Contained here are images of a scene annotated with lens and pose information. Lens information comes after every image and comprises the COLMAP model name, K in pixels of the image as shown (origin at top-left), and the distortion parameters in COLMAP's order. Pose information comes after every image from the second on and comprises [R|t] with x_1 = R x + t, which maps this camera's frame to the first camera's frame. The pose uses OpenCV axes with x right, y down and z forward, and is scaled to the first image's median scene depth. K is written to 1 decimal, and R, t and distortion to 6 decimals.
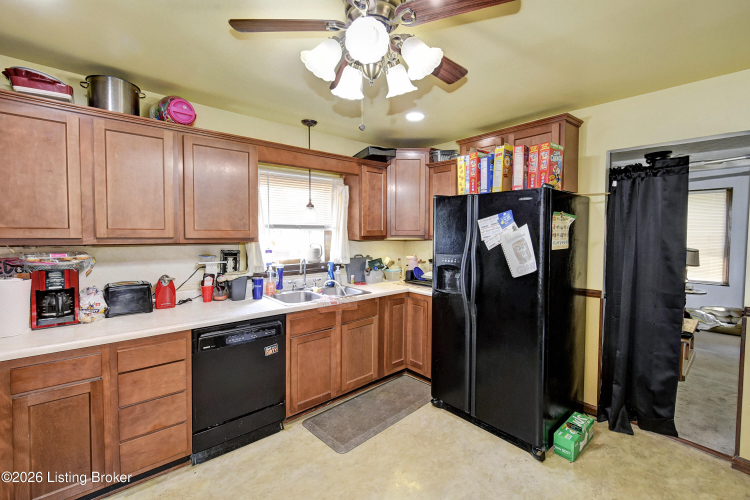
lens RADIAL K [[326.5, 0, 374.7], [0, 326.5, 243.8], [0, 0, 1]] dist [-0.003691, -0.000955]
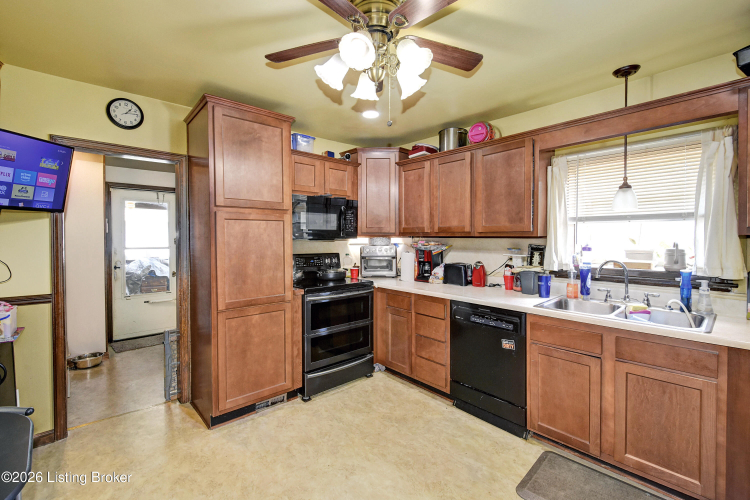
lens RADIAL K [[326.5, 0, 375.6], [0, 326.5, 245.3], [0, 0, 1]] dist [-0.003691, -0.000955]
pose [[0.005658, 0.020042, -0.999783, 0.597119], [-0.039517, 0.999023, 0.019804, 0.021693], [0.999203, 0.039396, 0.006444, 0.533473]]
